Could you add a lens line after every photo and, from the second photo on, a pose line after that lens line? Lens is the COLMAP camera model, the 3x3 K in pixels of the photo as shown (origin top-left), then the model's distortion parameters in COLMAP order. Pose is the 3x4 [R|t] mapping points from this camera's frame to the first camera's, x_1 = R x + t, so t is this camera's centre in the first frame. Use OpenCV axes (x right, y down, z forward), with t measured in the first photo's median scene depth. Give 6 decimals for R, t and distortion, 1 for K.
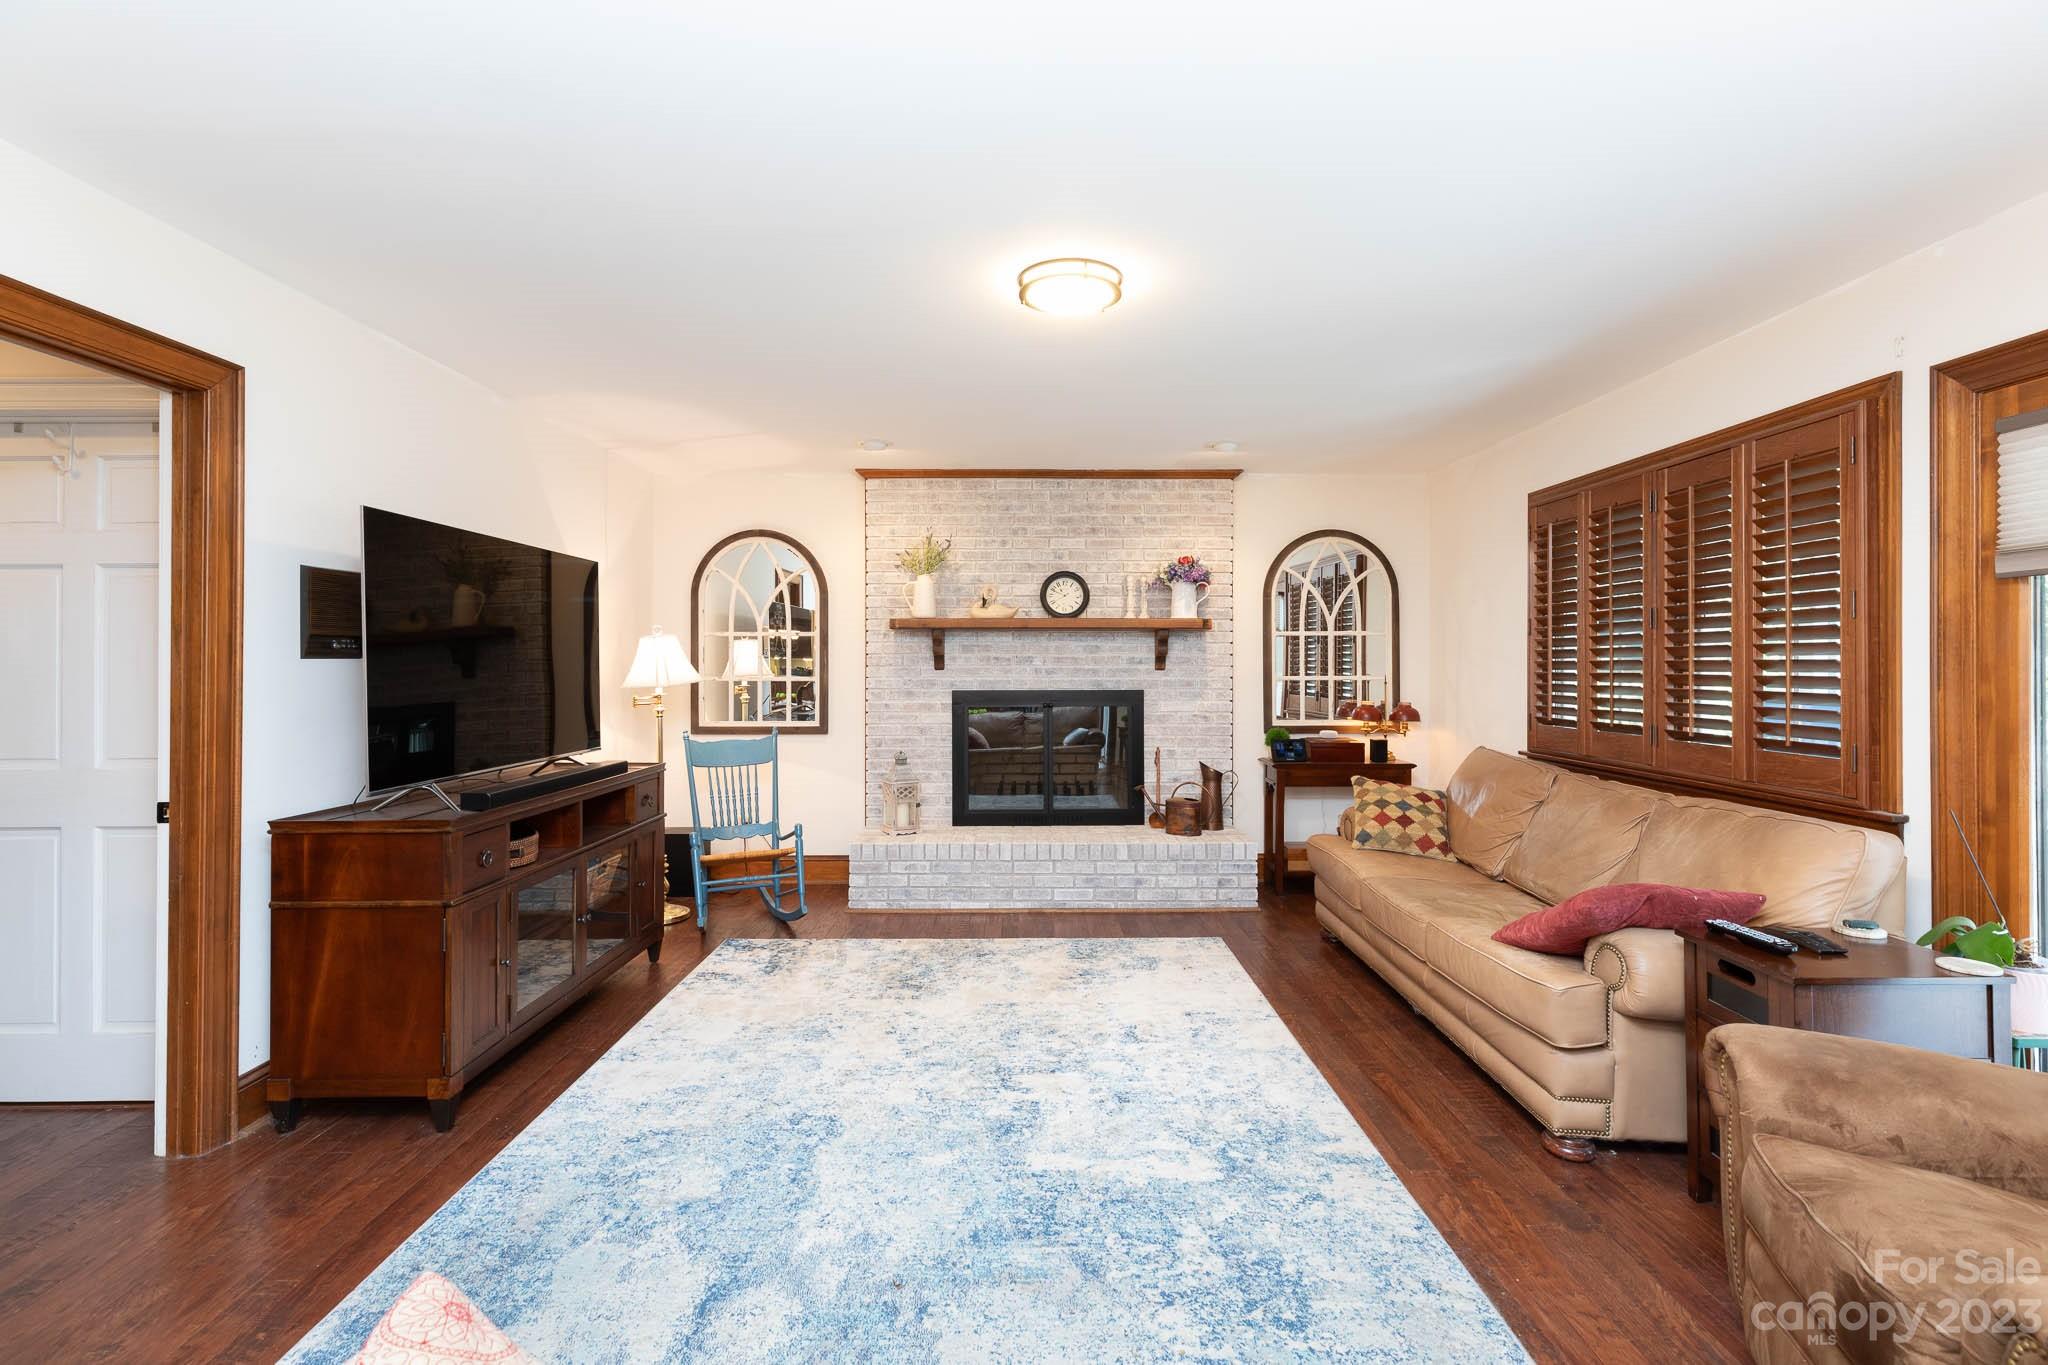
lens RADIAL K [[939.3, 0, 1014.7], [0, 939.3, 653.1], [0, 0, 1]] dist [0.010093, 0.000063]
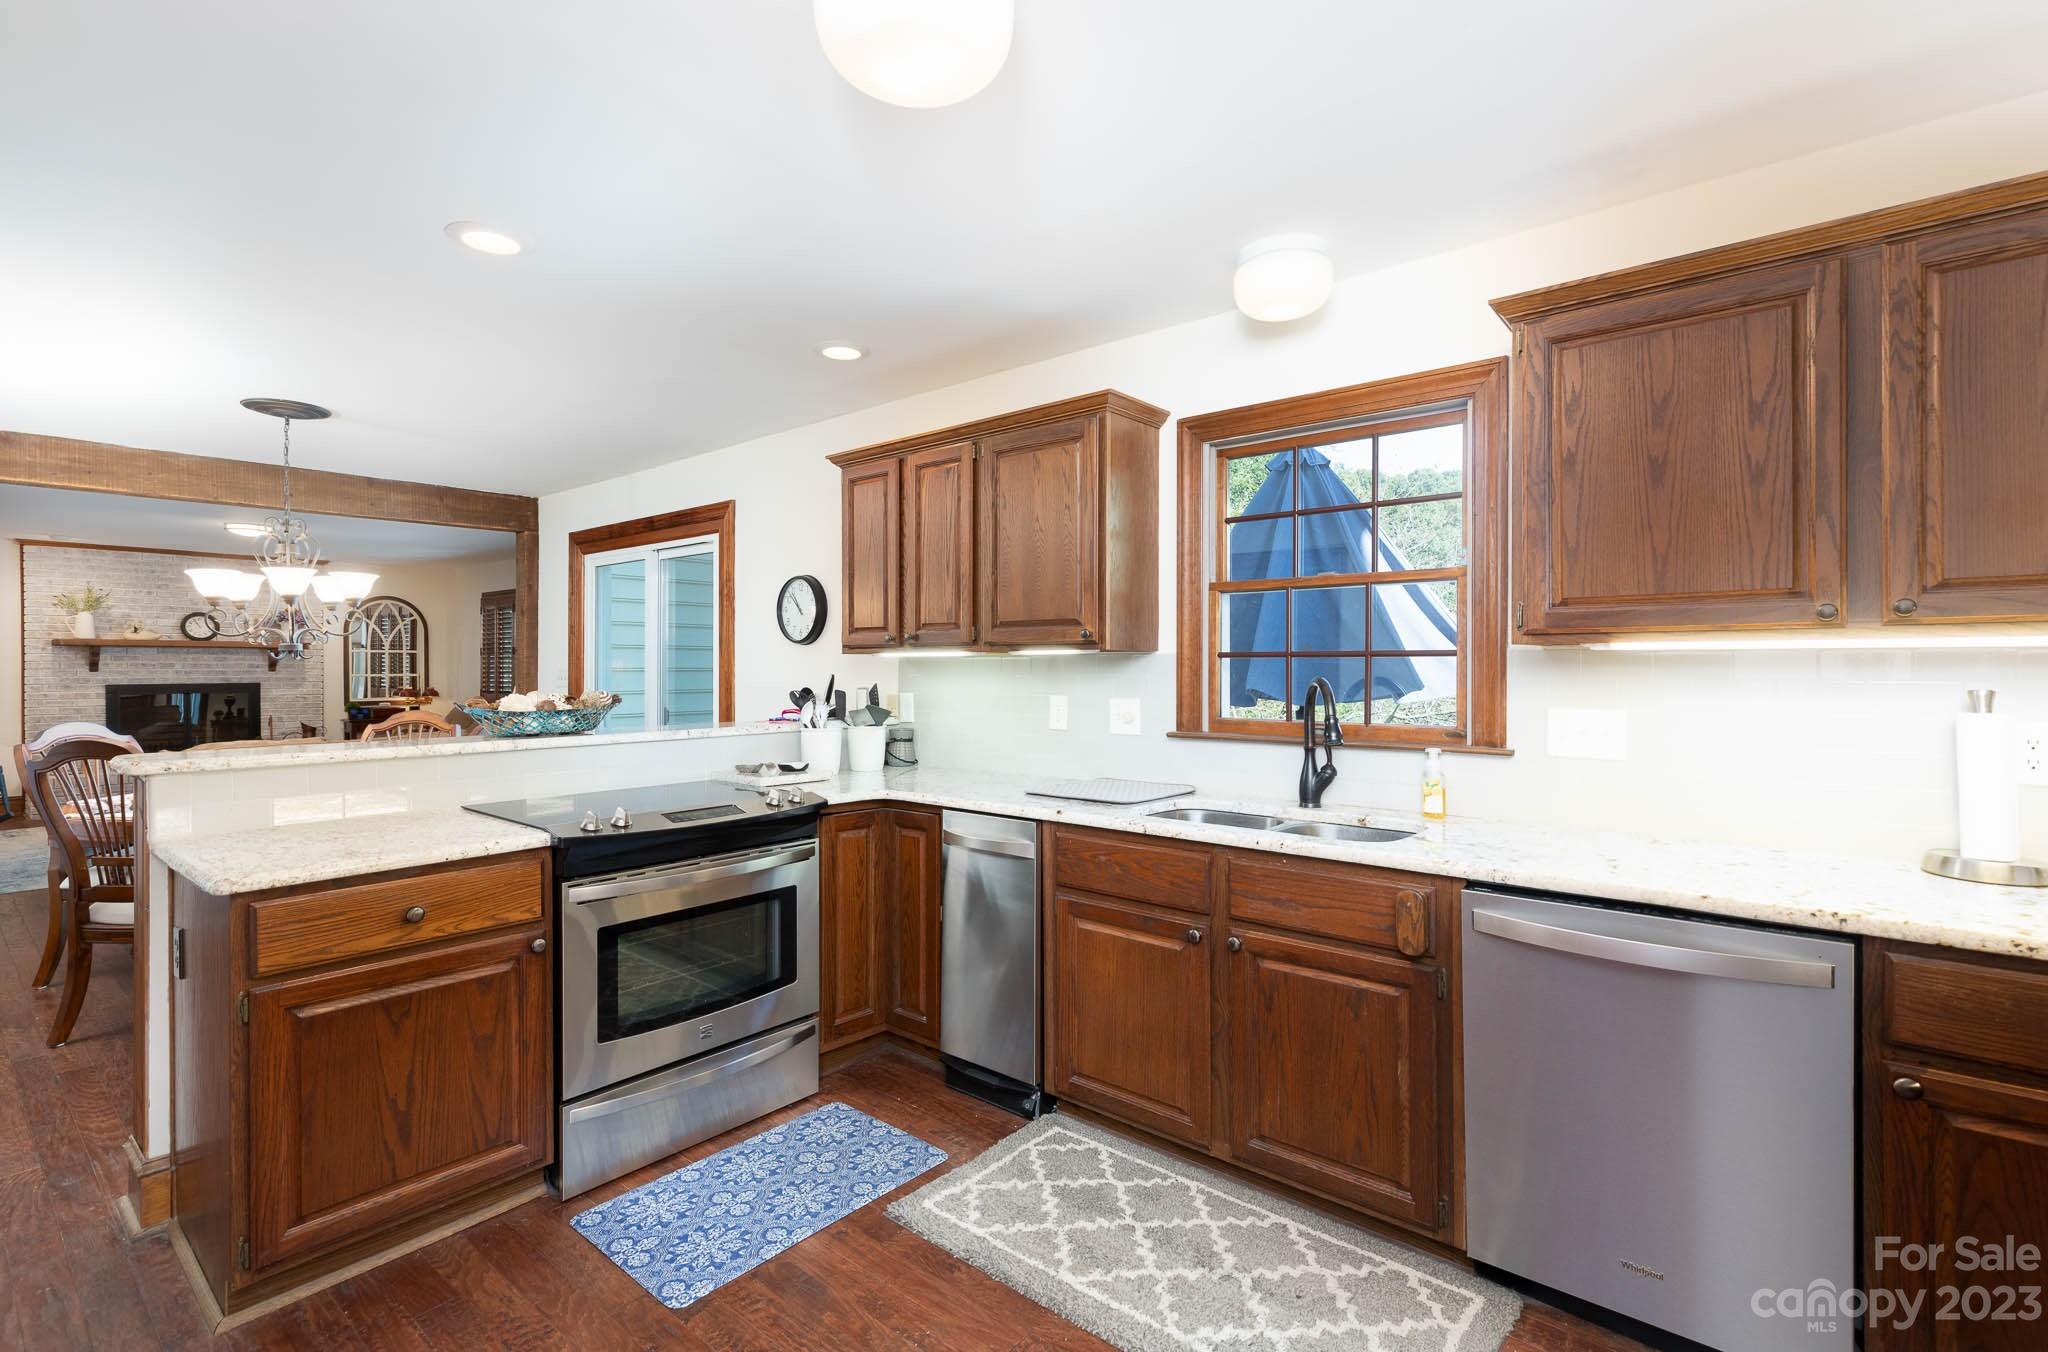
lens RADIAL K [[939.3, 0, 1017.4], [0, 939.3, 672.4], [0, 0, 1]] dist [0.010093, 0.000063]
pose [[0.653527, -0.005158, 0.756886, -0.270971], [-0.007439, 0.999885, 0.013238, -0.013519], [-0.756867, -0.014282, 0.653413, -1.201526]]
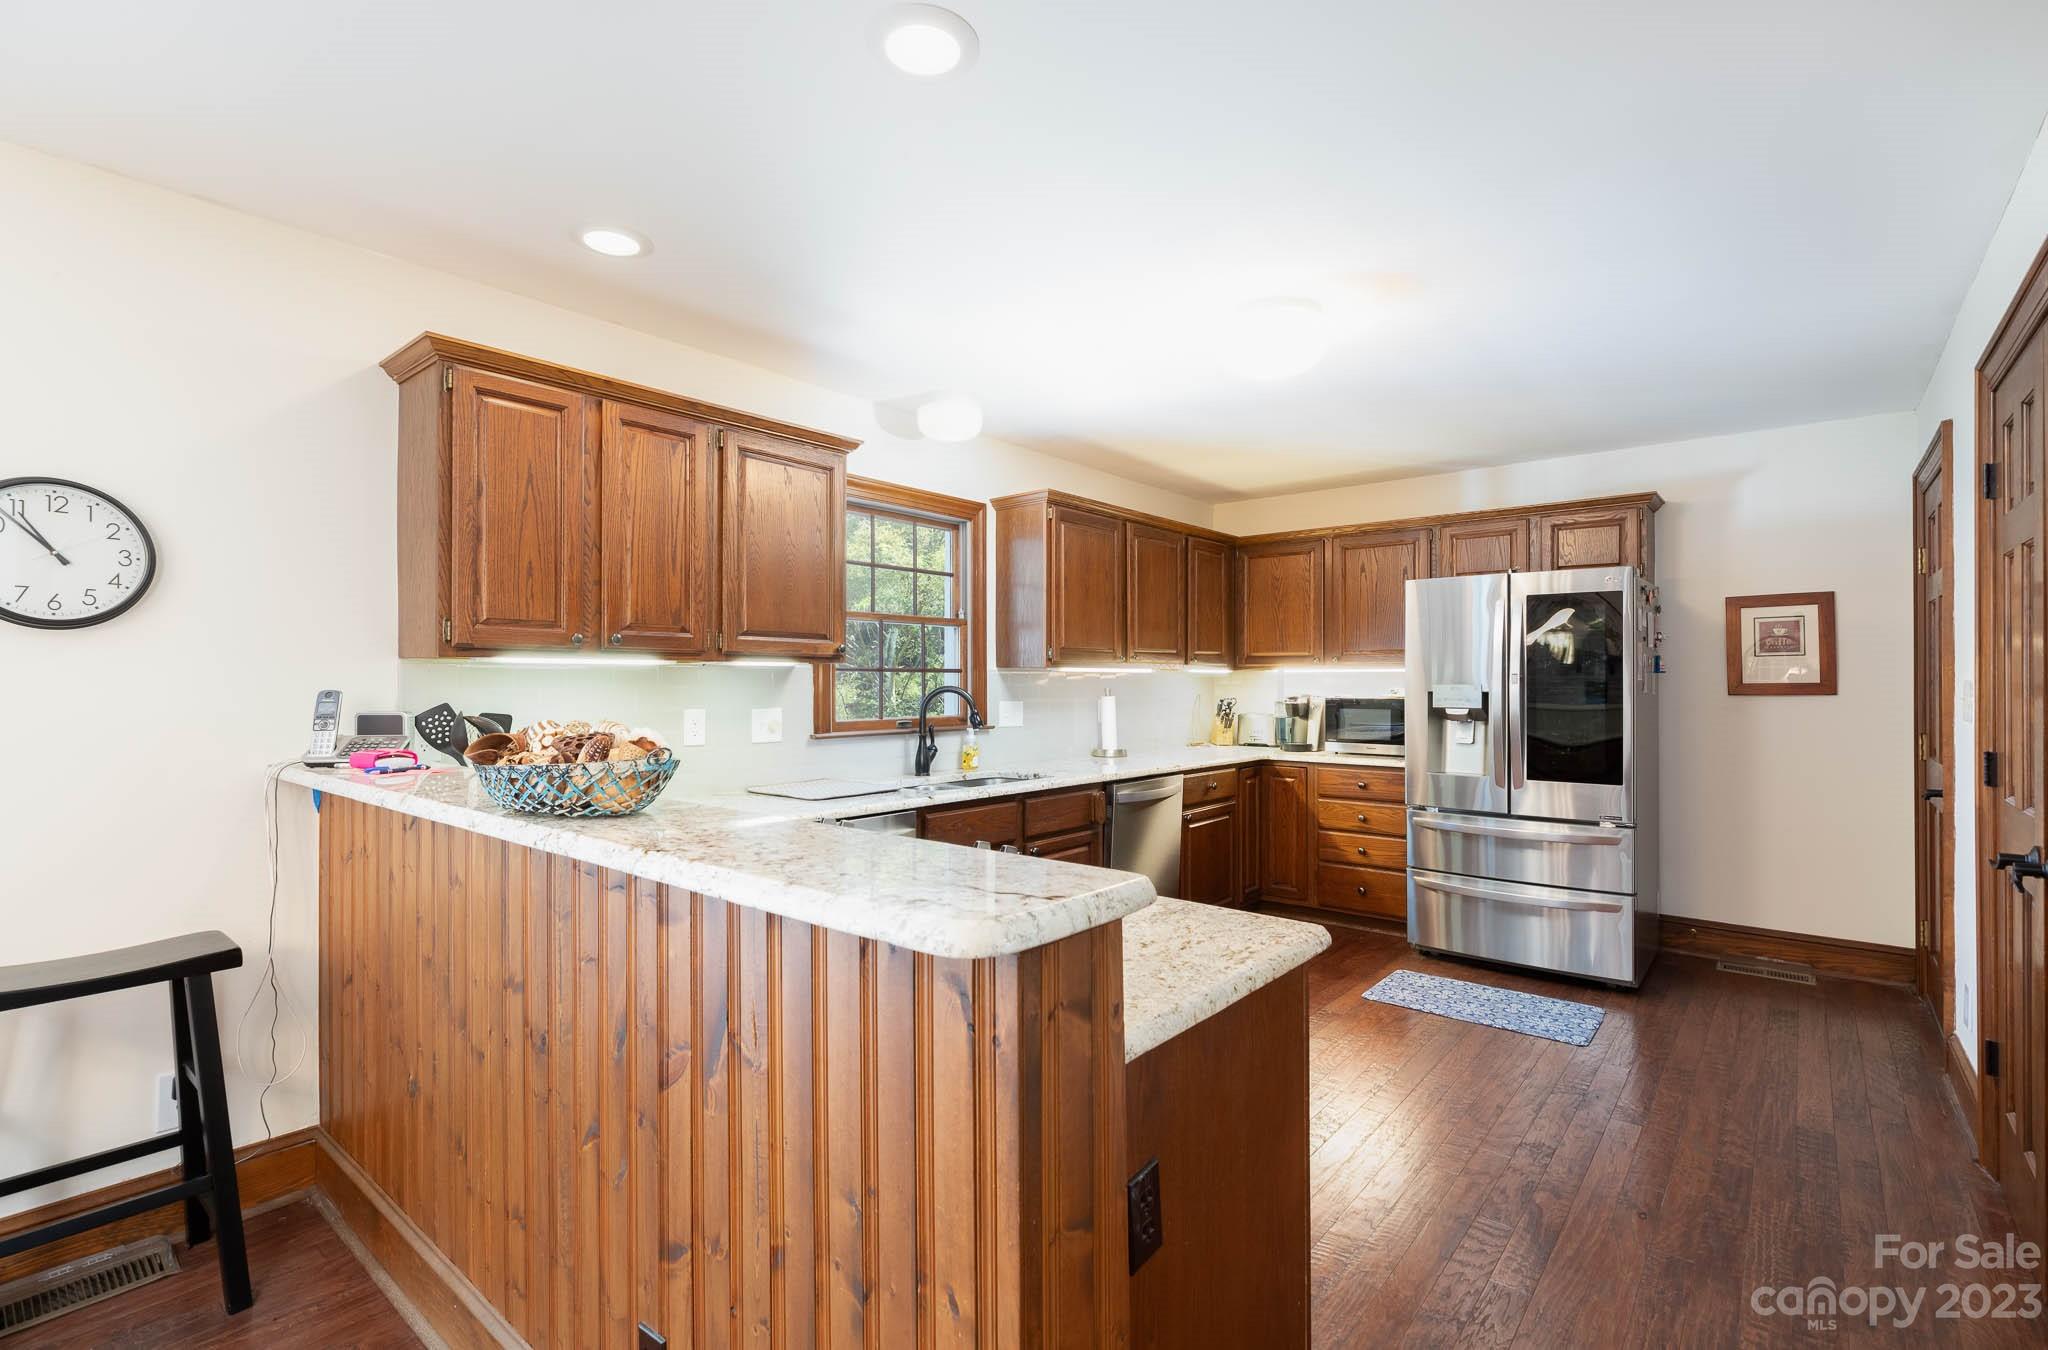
lens RADIAL K [[939.3, 0, 1021.7], [0, 939.3, 679.7], [0, 0, 1]] dist [0.010093, 0.000063]
pose [[-0.767886, 0.002232, 0.640583, -0.312803], [-0.005932, 0.999926, -0.010595, -0.003557], [-0.640560, -0.011936, -0.767816, -0.507106]]
